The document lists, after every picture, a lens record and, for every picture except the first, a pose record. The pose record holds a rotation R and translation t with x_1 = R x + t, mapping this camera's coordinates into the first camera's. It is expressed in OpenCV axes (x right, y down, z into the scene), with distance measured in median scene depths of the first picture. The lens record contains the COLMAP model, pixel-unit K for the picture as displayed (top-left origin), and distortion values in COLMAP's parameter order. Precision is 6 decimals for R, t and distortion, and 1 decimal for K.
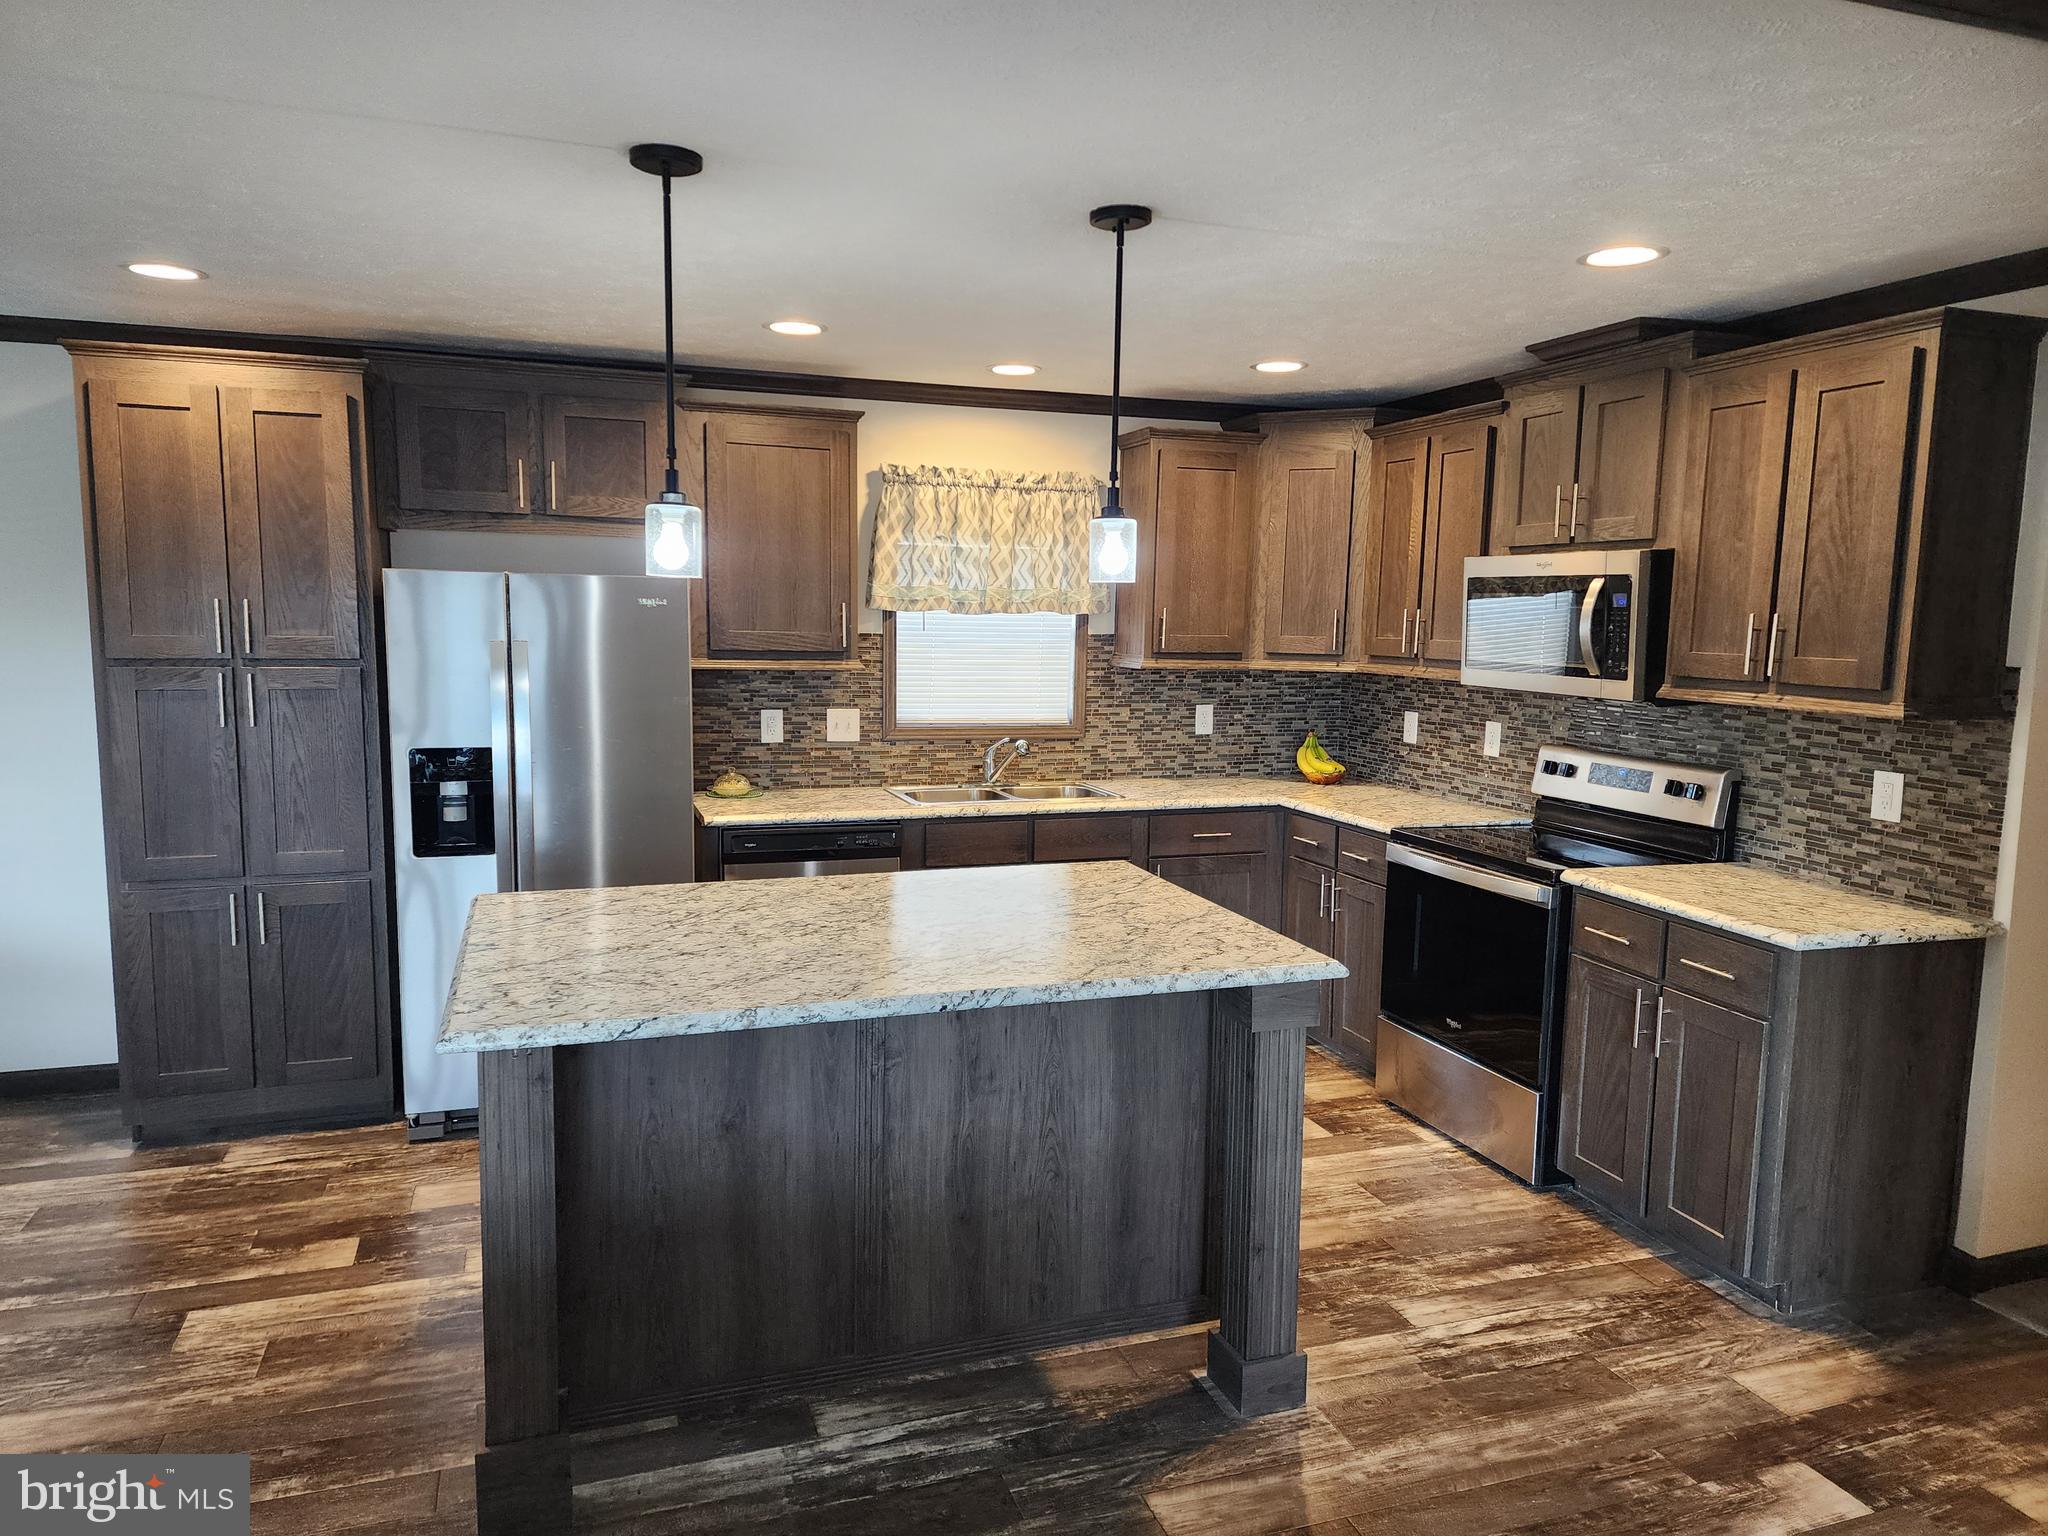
lens RADIAL K [[1341.5, 0, 1024.0], [0, 1341.5, 768.0], [0, 0, 1]] dist [0.114941, -0.105234]
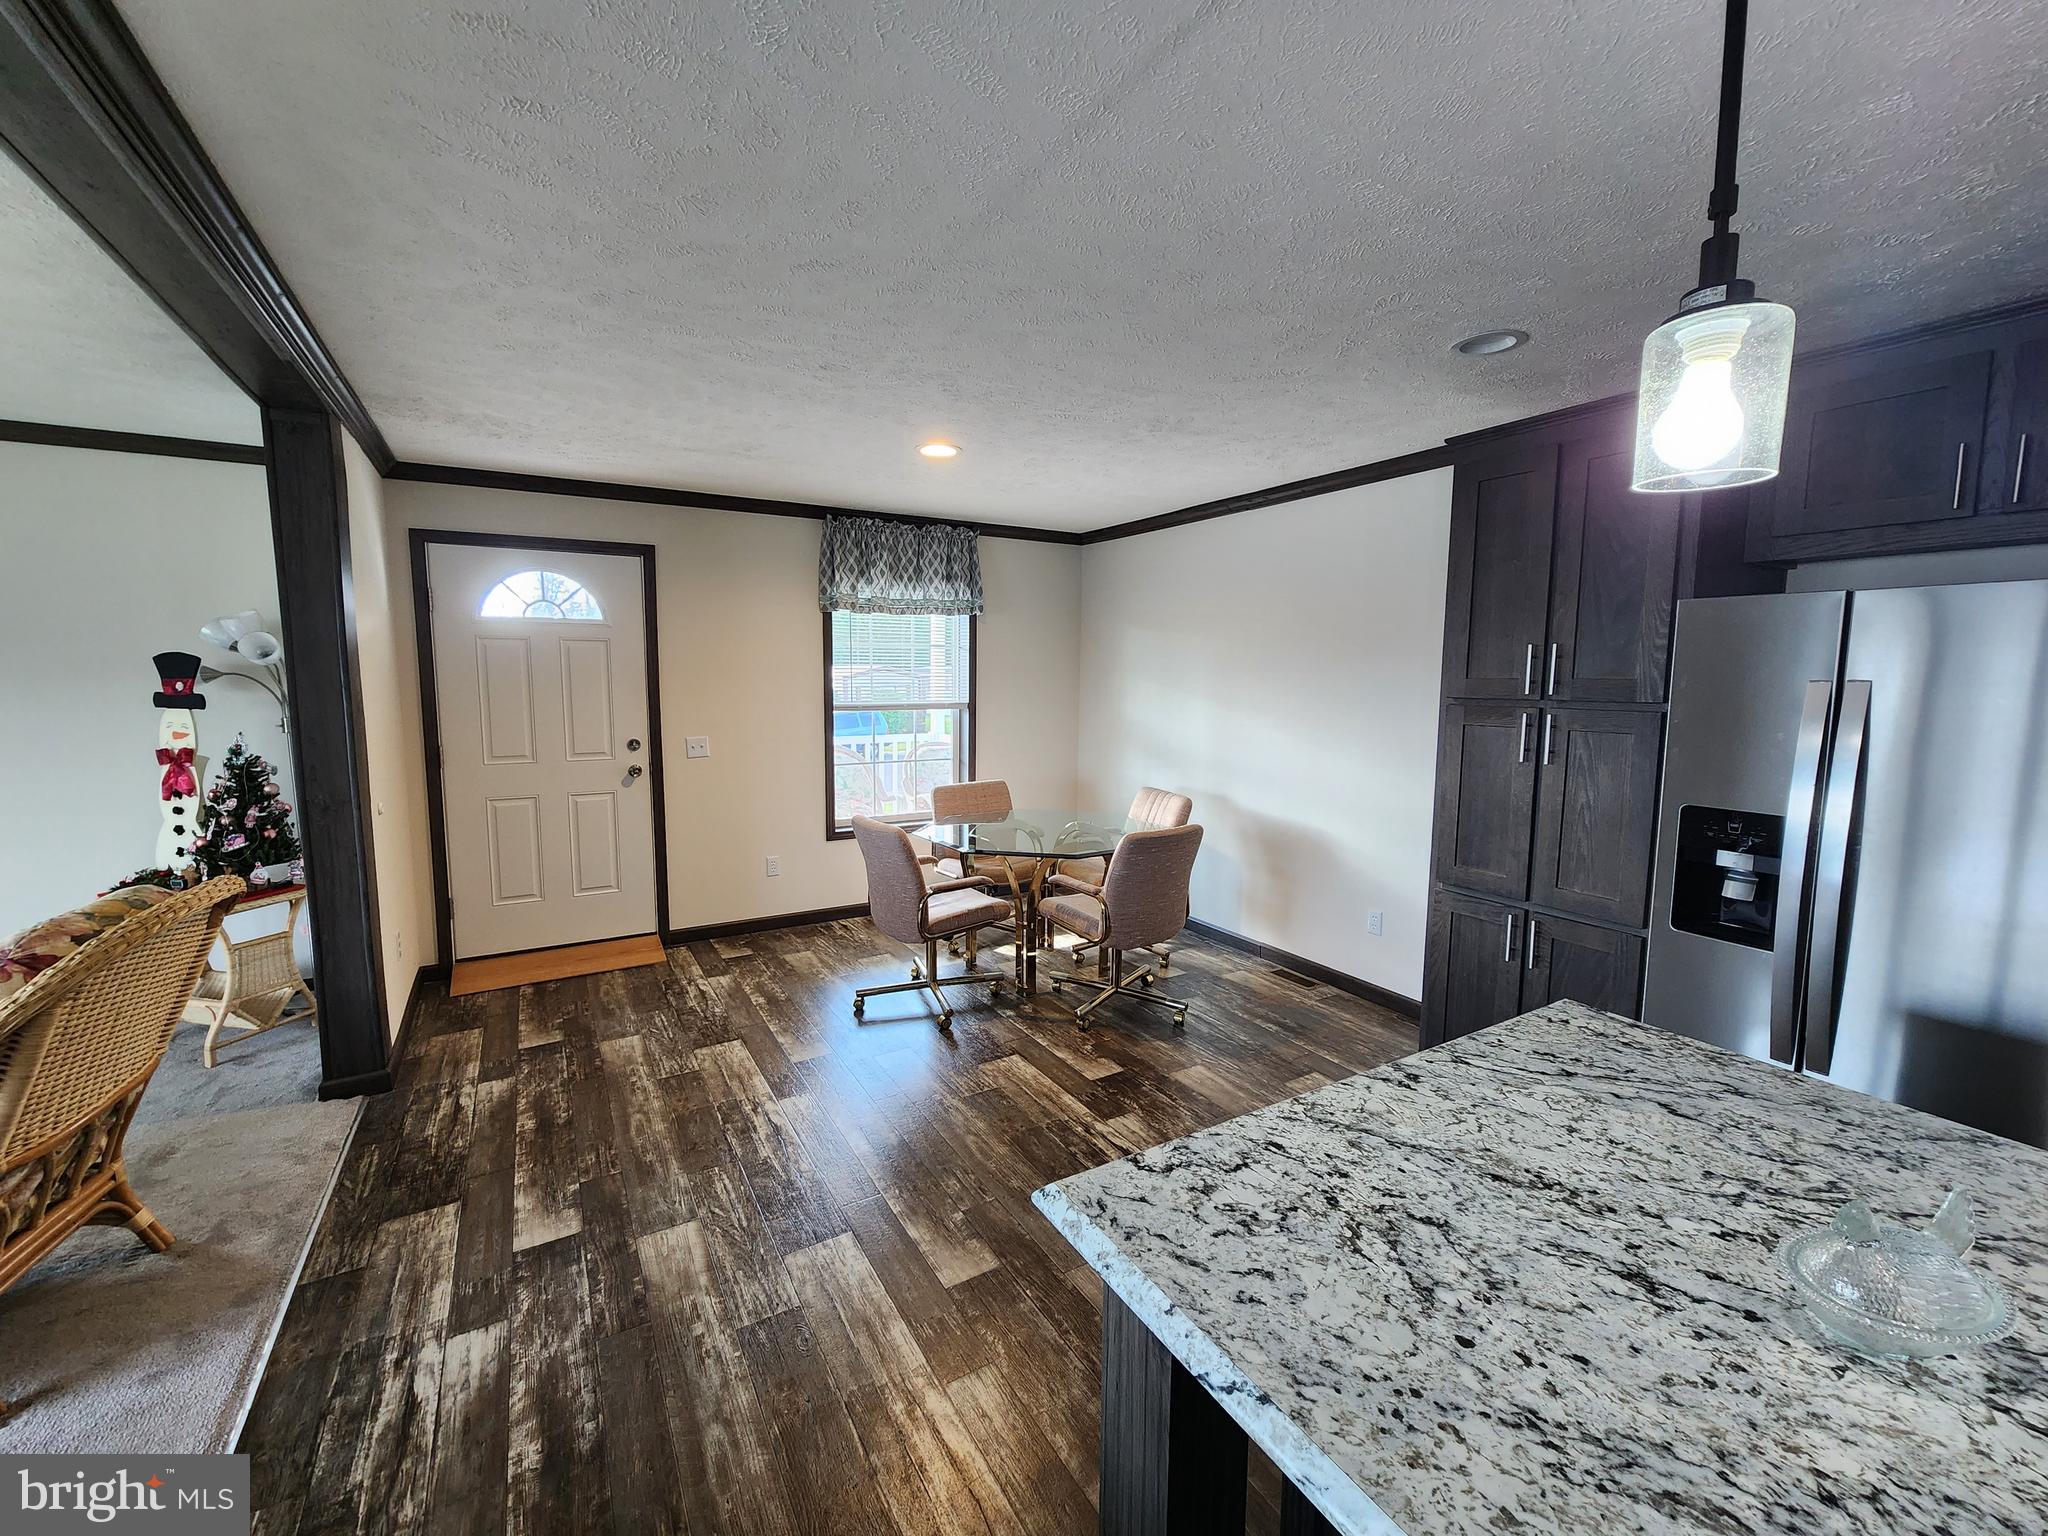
lens RADIAL K [[838.2, 0, 1027.6], [0, 838.2, 765.1], [0, 0, 1]] dist [0.006949, -0.004524]
pose [[0.201311, 0.090979, -0.975293, -0.012885], [-0.119953, 0.990473, 0.067636, -0.025552], [0.972155, 0.103373, 0.210306, 0.477639]]
